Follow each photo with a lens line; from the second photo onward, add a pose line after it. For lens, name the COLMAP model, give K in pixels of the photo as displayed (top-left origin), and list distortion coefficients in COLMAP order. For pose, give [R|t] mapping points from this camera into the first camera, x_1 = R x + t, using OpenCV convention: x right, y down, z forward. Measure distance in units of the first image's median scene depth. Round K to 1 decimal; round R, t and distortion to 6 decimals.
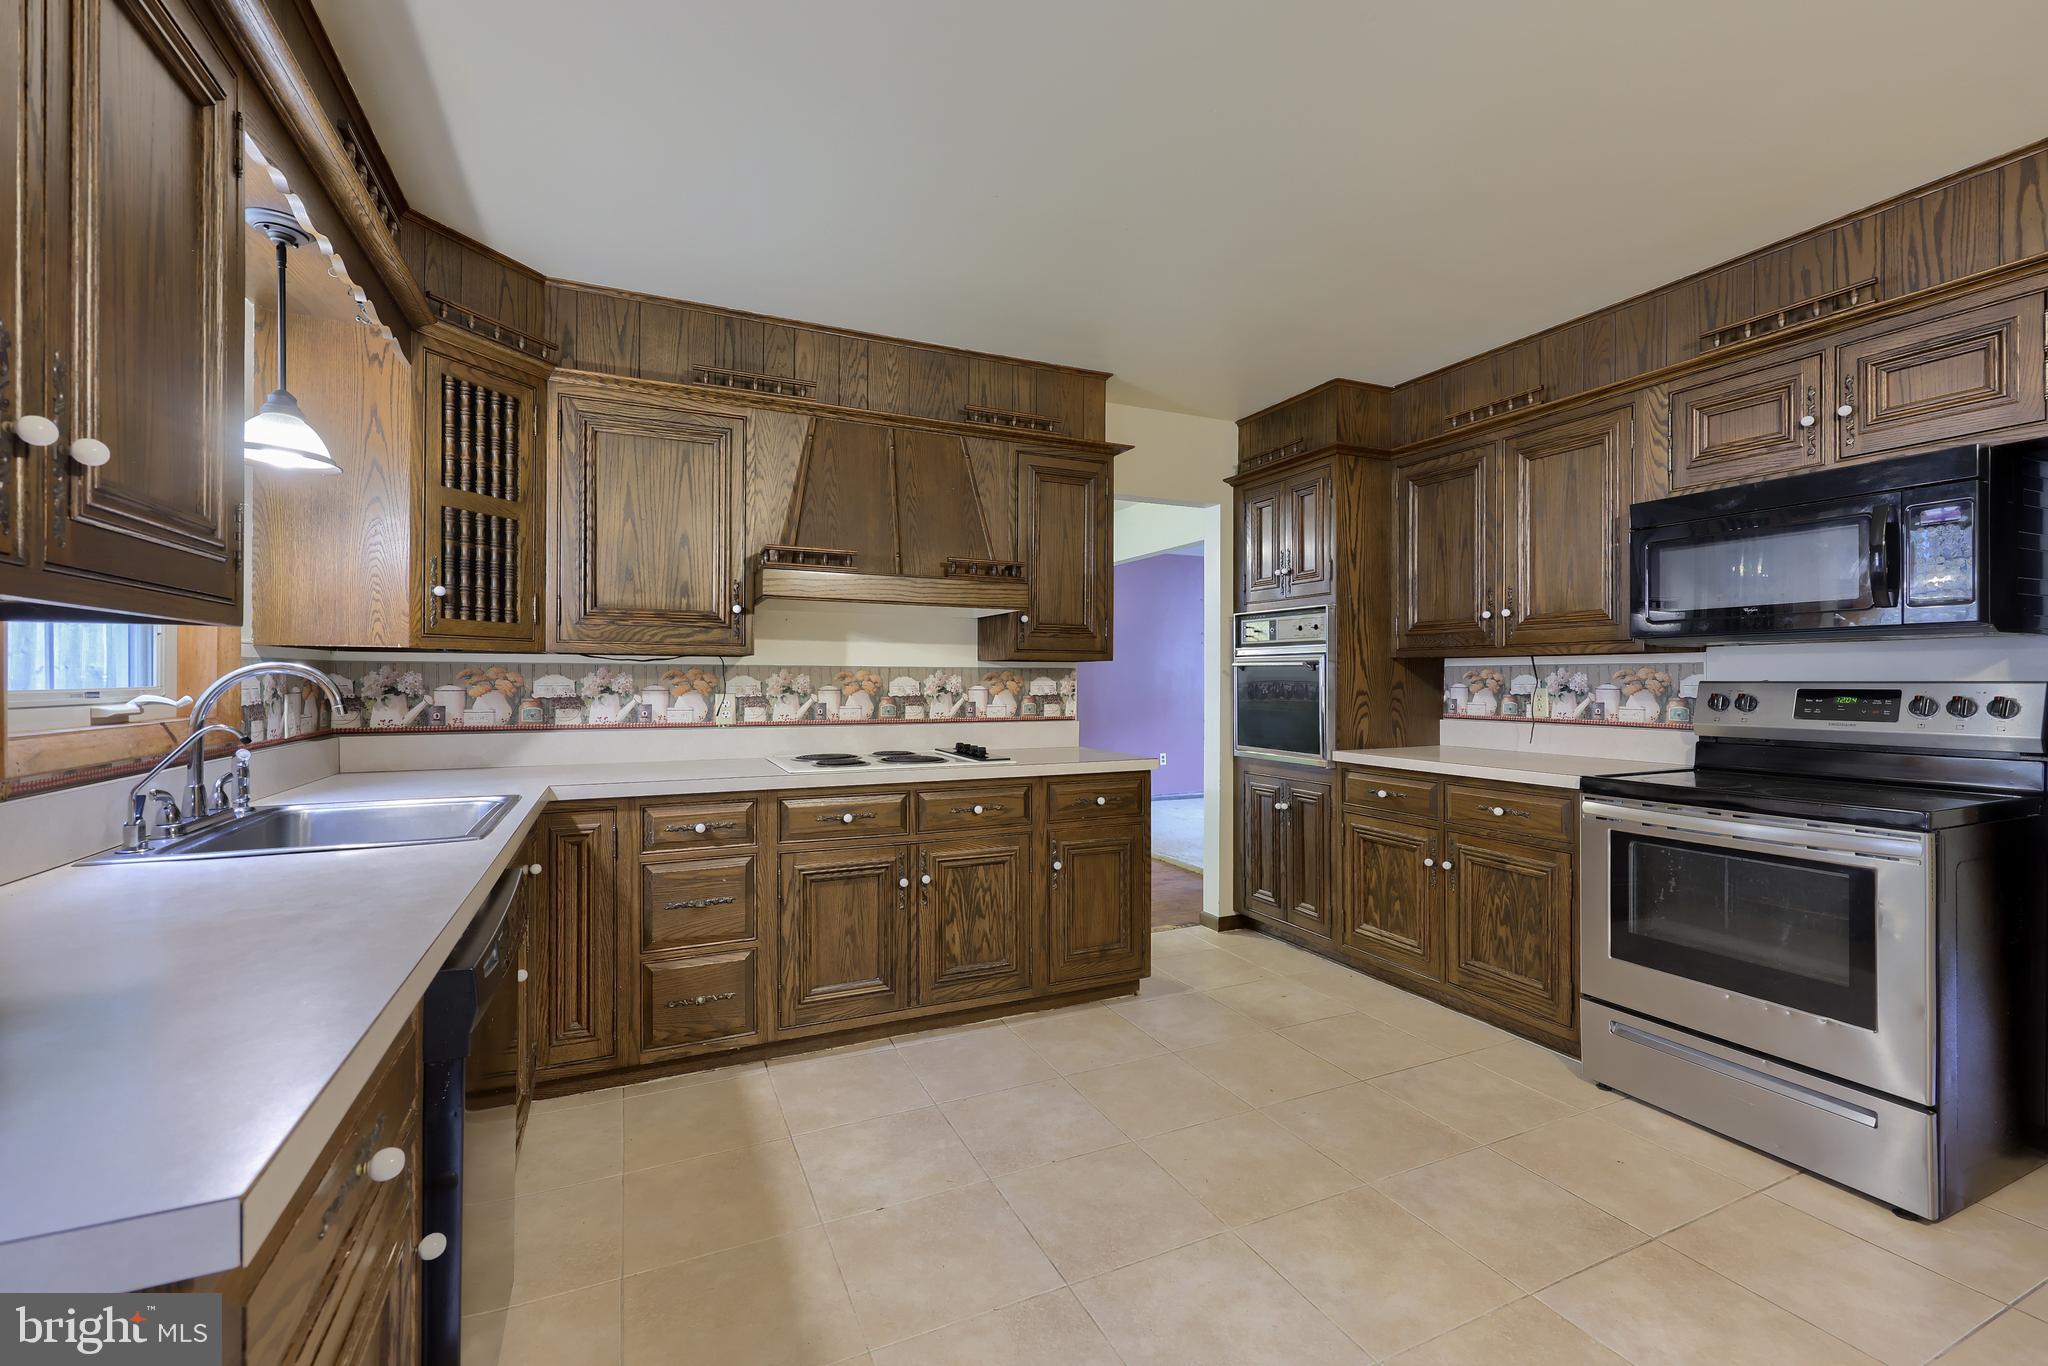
lens RADIAL K [[820.6, 0, 1011.6], [0, 820.6, 677.7], [0, 0, 1]] dist [-0.000117, -0.000249]
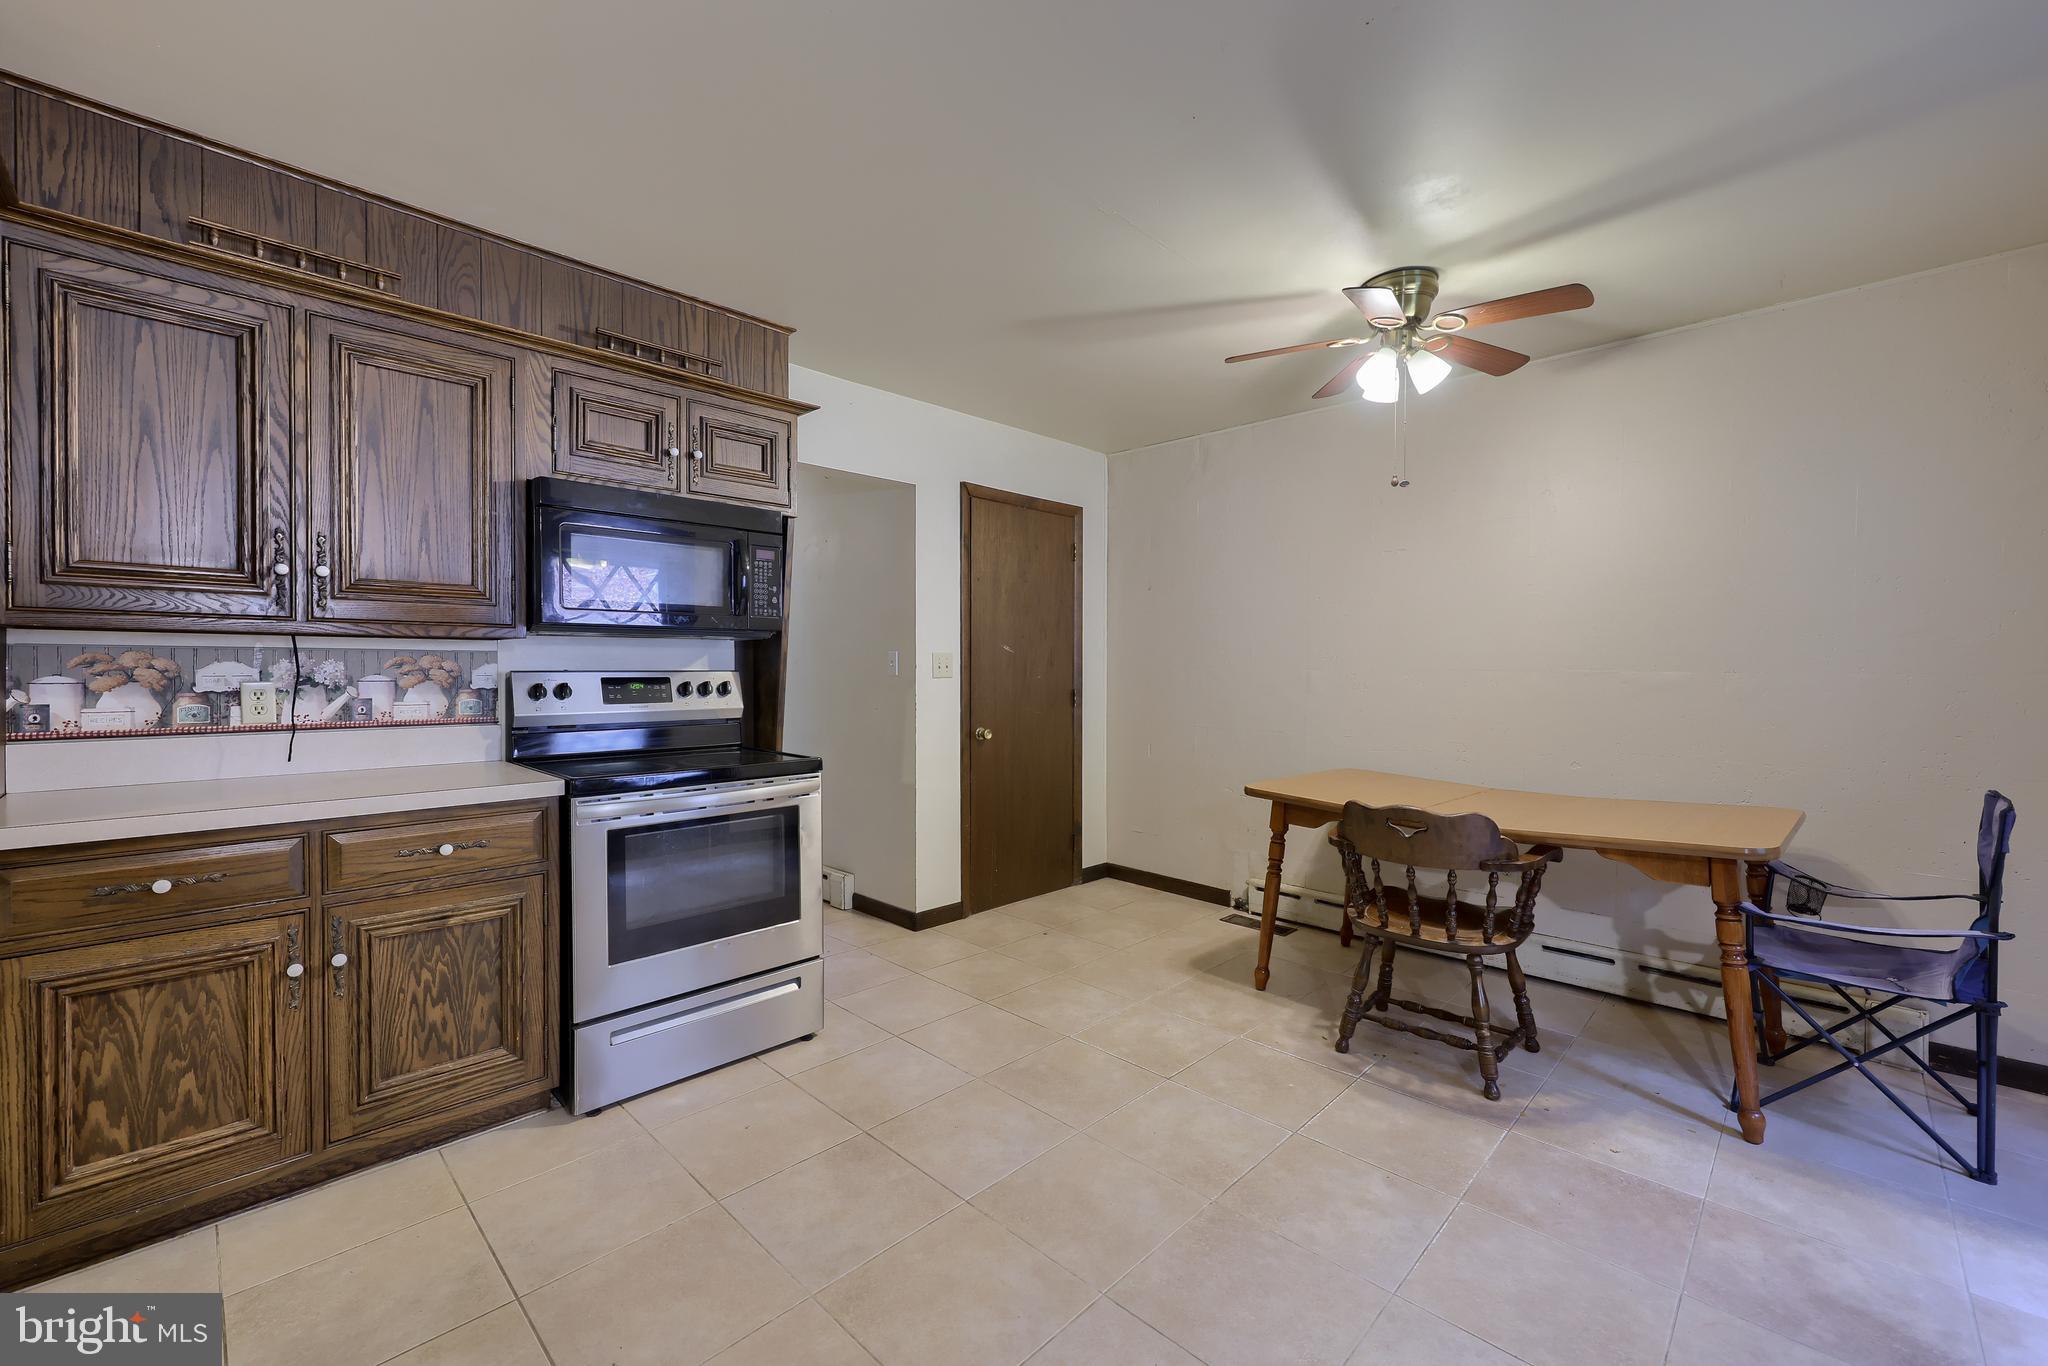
lens RADIAL K [[854.7, 0, 1017.1], [0, 854.7, 677.3], [0, 0, 1]] dist [-0.000562, -0.000072]
pose [[-0.361514, -0.010624, 0.932306, -0.289477], [-0.003640, 0.999944, 0.009983, -0.000263], [-0.932360, 0.000215, -0.361532, 0.774349]]
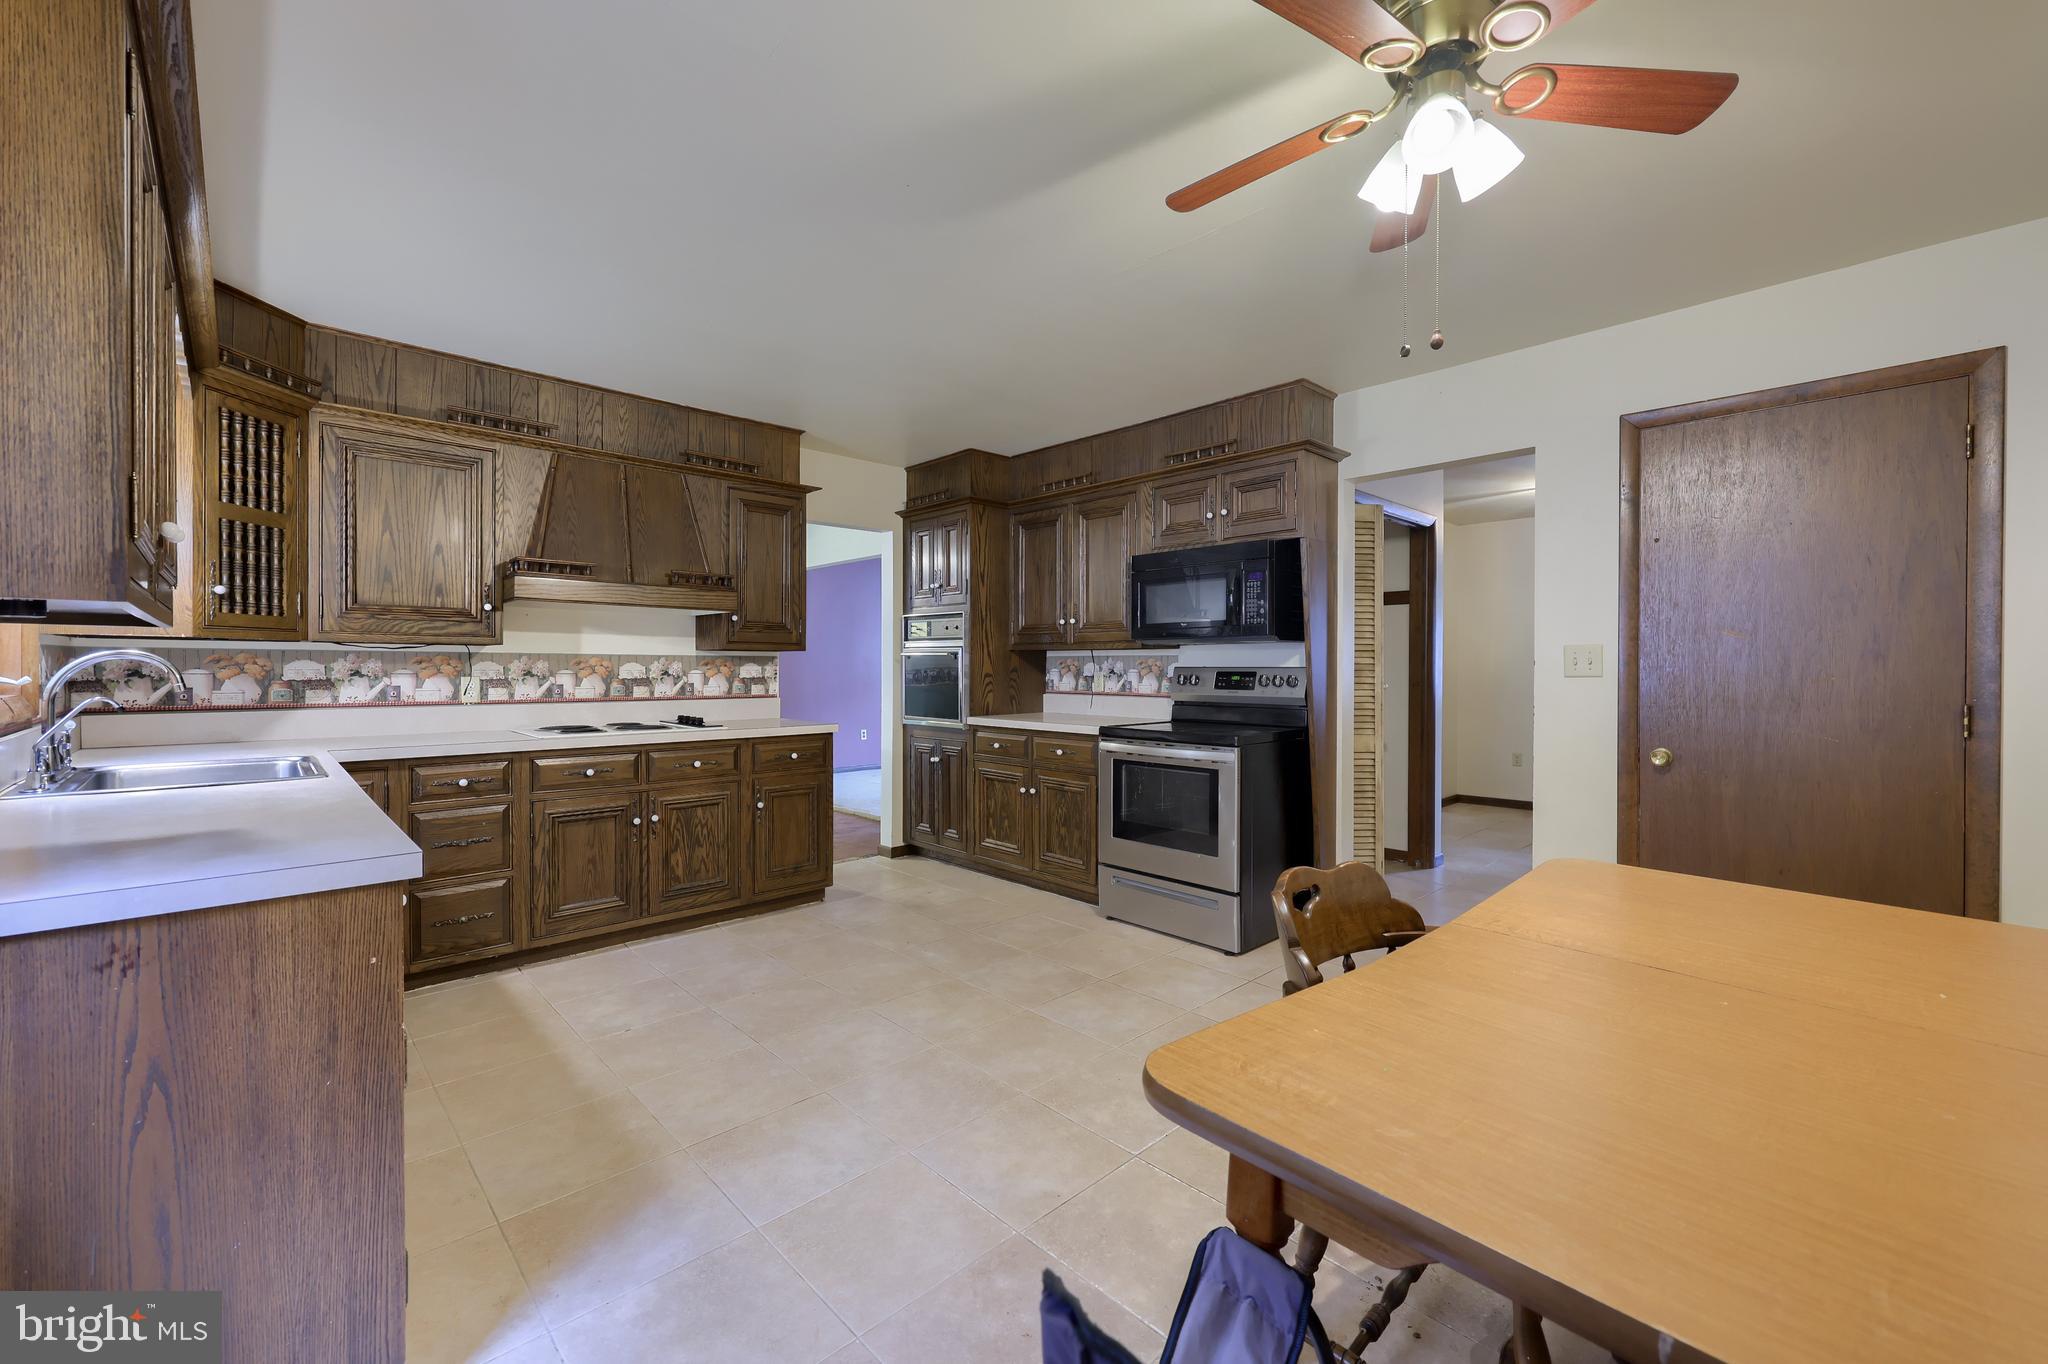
lens RADIAL K [[784.7, 0, 979.1], [0, 784.7, 673.2], [0, 0, 1]] dist [0.000154, 0.000015]
pose [[0.952088, -0.001266, 0.305822, 0.004933], [-0.002162, 0.999939, 0.010871, 0.000716], [-0.305817, -0.011011, 0.952027, -0.328798]]
